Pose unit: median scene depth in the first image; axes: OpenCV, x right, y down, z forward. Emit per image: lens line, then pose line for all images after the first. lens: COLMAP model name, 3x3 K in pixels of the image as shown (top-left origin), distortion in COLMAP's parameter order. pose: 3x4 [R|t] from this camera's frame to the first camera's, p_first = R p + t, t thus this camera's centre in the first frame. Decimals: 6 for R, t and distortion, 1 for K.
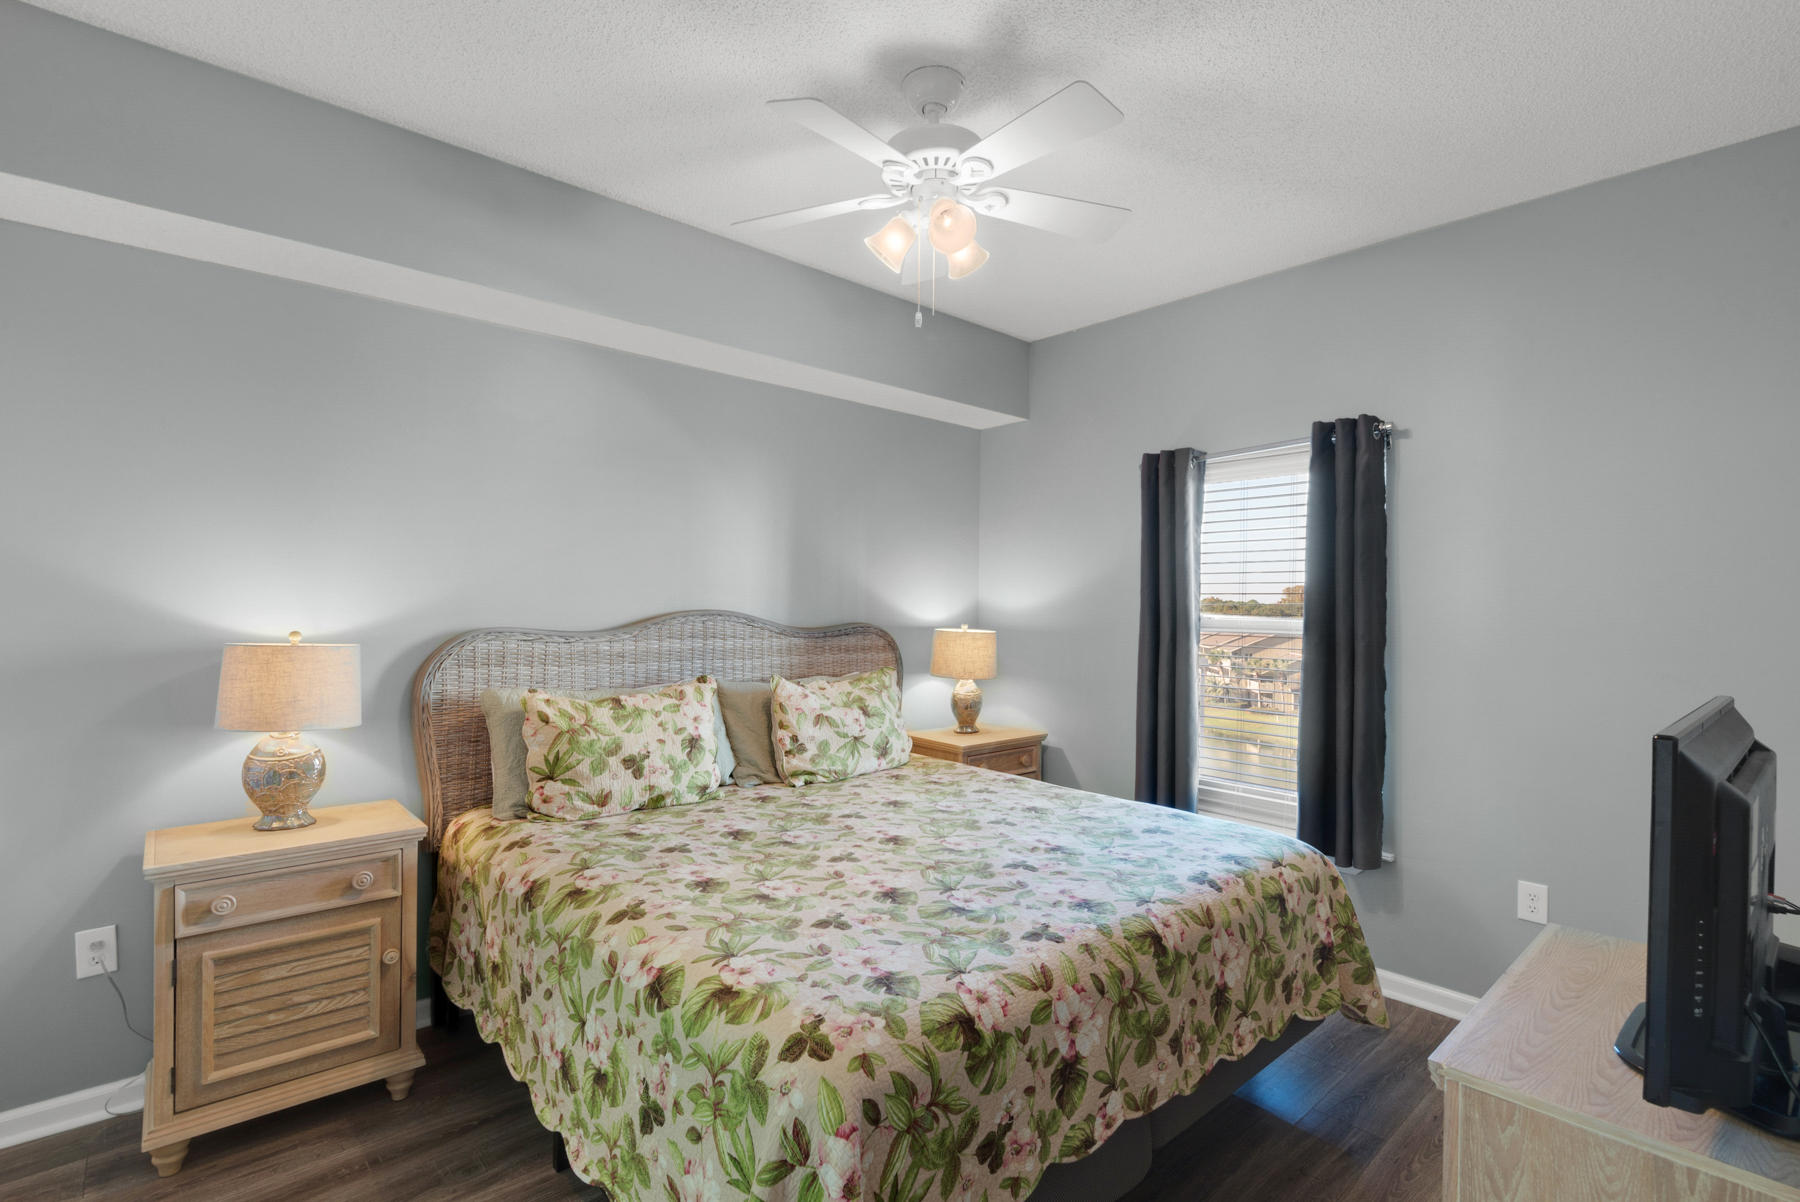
lens RADIAL K [[837.9, 0, 895.1], [0, 837.9, 613.3], [0, 0, 1]] dist [0.025086, -0.022546]
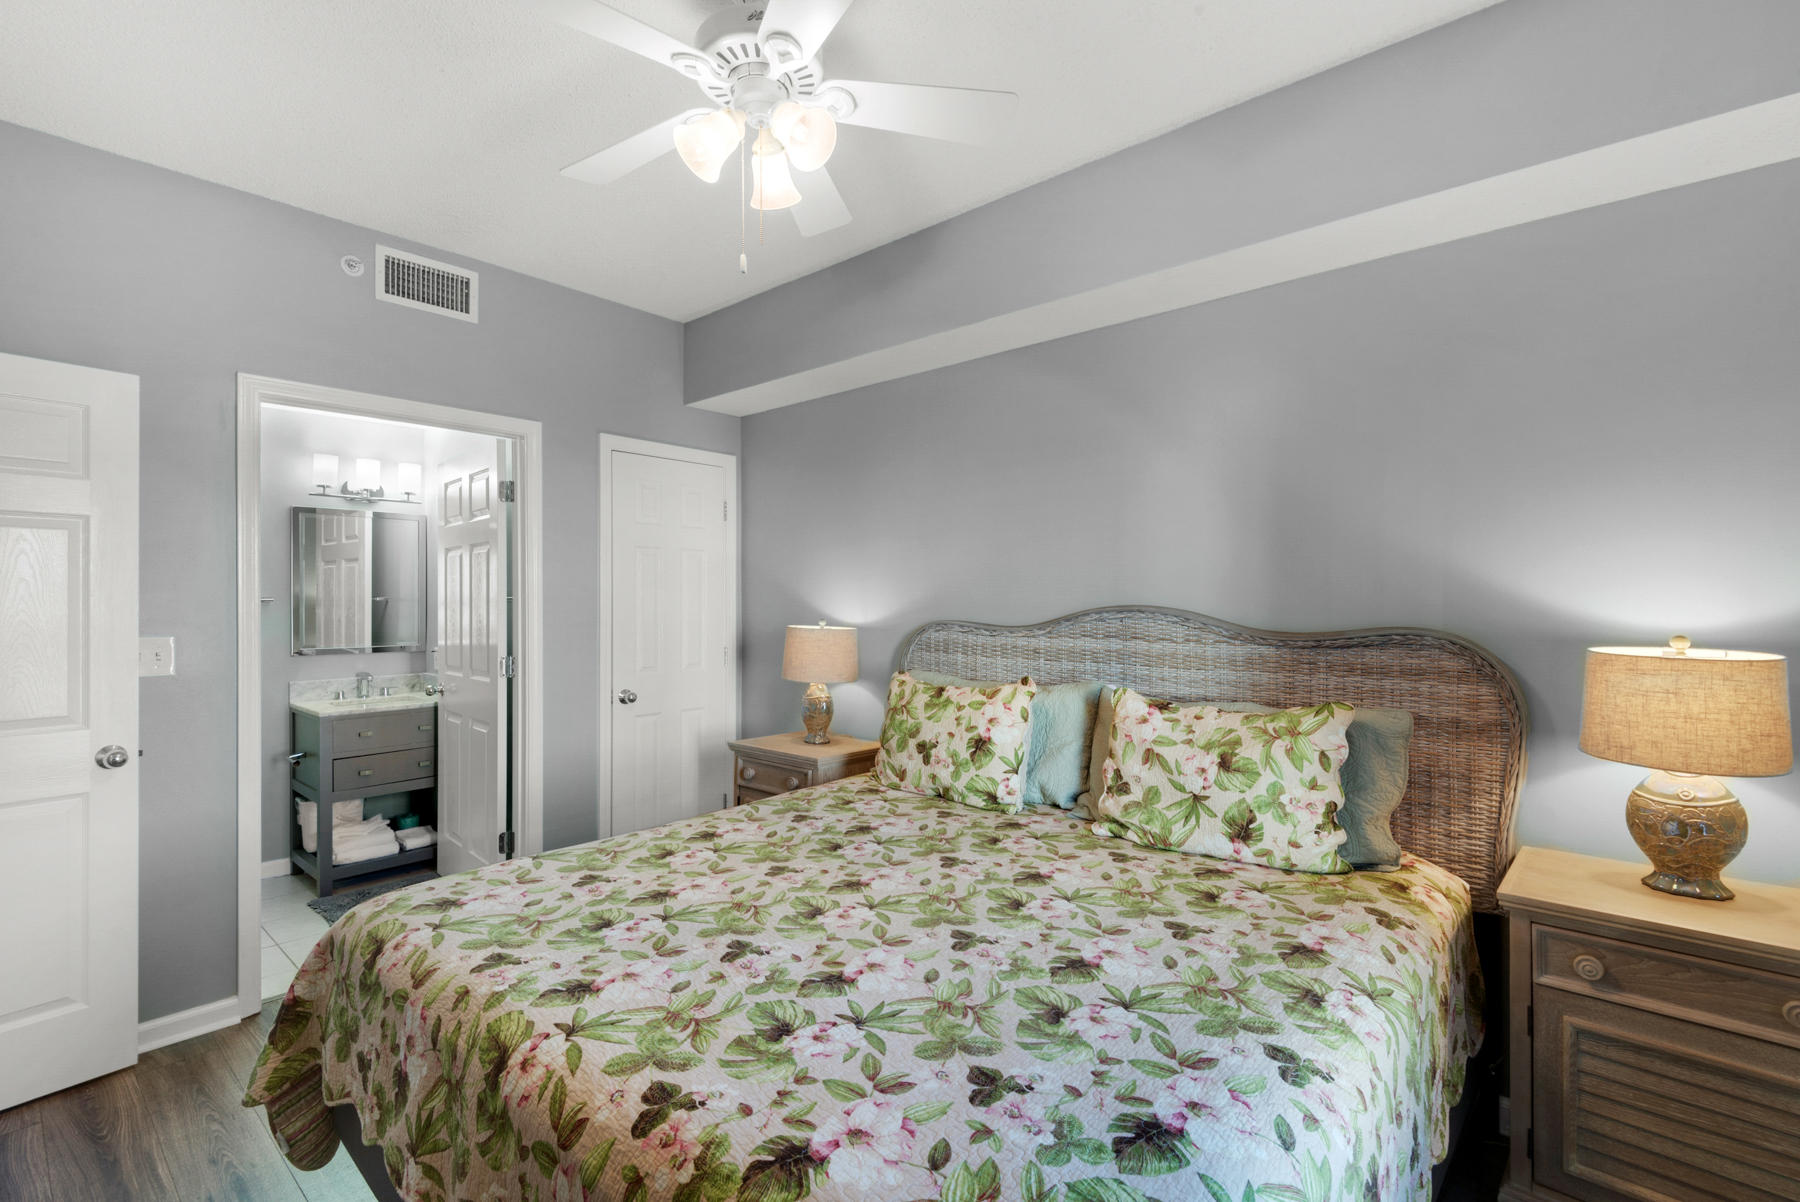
lens RADIAL K [[816.6, 0, 903.7], [0, 816.6, 598.2], [0, 0, 1]] dist [0.032899, -0.020746]
pose [[0.124457, -0.013795, -0.992129, 0.602956], [-0.012418, 0.999803, -0.015460, 0.004479], [0.992147, 0.014245, 0.124261, 0.722063]]
